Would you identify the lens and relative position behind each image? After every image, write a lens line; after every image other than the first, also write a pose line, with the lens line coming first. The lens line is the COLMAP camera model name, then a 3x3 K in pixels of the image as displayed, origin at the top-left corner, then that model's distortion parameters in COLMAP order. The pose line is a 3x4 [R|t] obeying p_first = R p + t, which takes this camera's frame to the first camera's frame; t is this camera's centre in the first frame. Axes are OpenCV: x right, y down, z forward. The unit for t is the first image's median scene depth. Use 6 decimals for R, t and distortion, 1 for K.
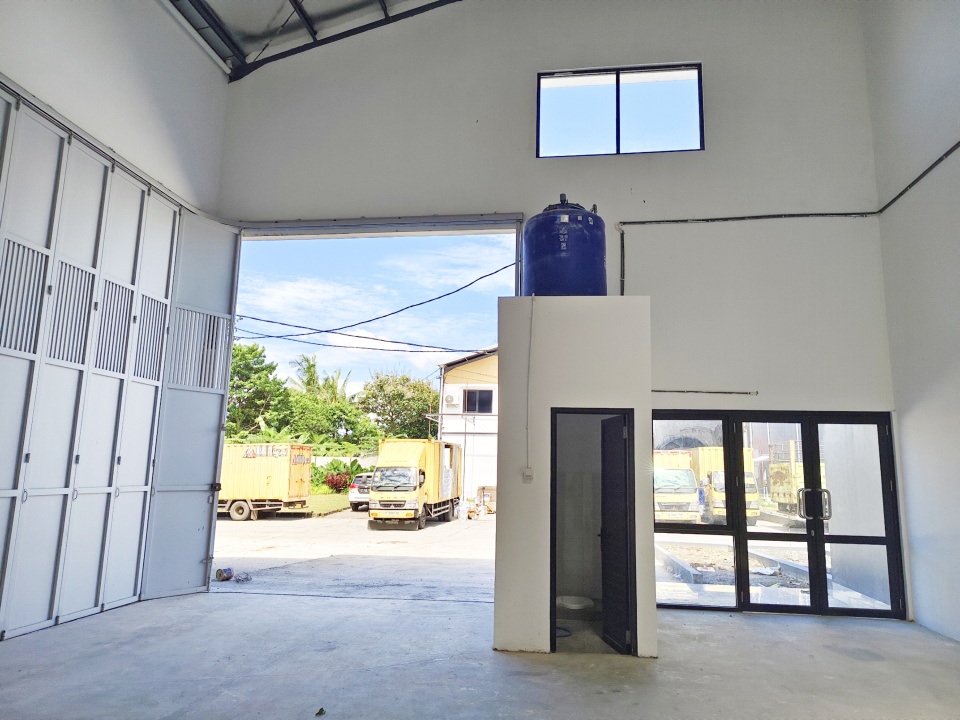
lens RADIAL K [[685.3, 0, 480.0], [0, 685.3, 360.0], [0, 0, 1]] dist [0.022869, -0.001502]
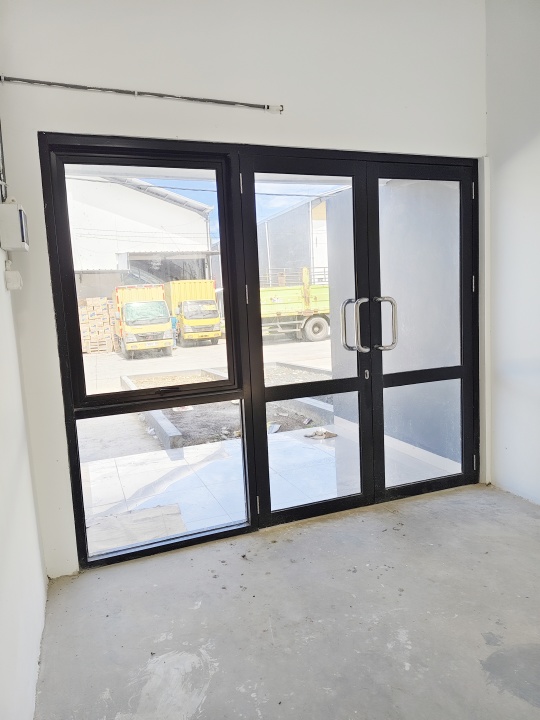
lens RADIAL K [[514.0, 0, 270.0], [0, 514.0, 360.0], [0, 0, 1]] dist [0.022869, -0.001502]
pose [[0.877822, -0.117923, 0.464245, 0.209172], [-0.006341, 0.966275, 0.257434, 0.126661], [-0.478946, -0.228925, 0.847469, 0.662471]]
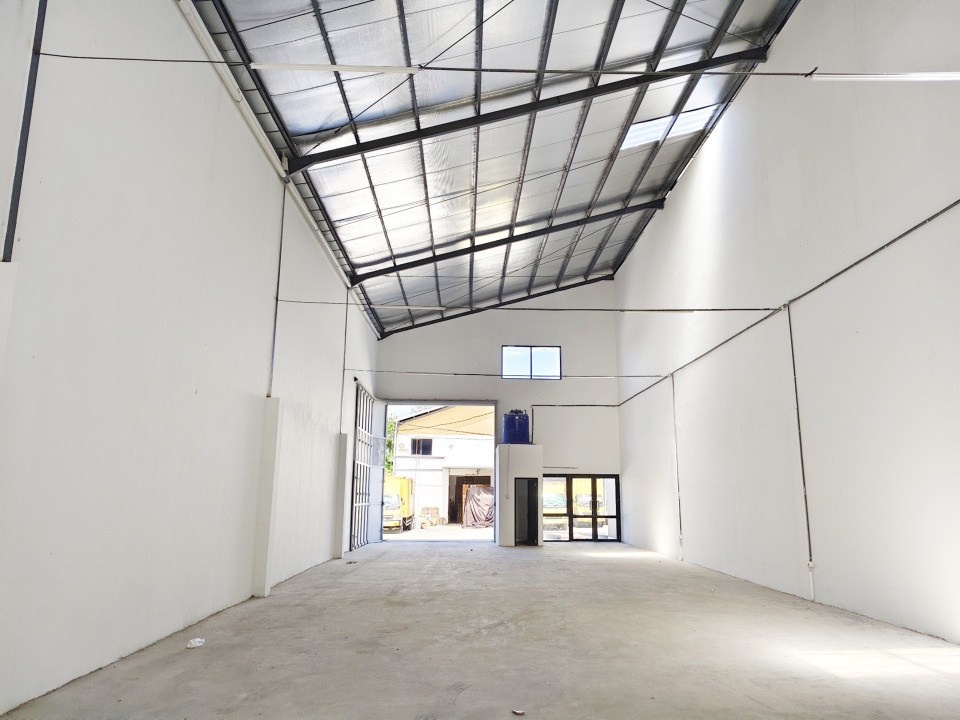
lens RADIAL K [[685.3, 0, 480.0], [0, 685.3, 360.0], [0, 0, 1]] dist [0.022869, -0.001502]
pose [[0.987420, 0.019229, 0.156943, -0.484356], [-0.013661, 0.999241, -0.036483, -0.304811], [-0.157525, 0.033880, 0.986934, -1.870660]]
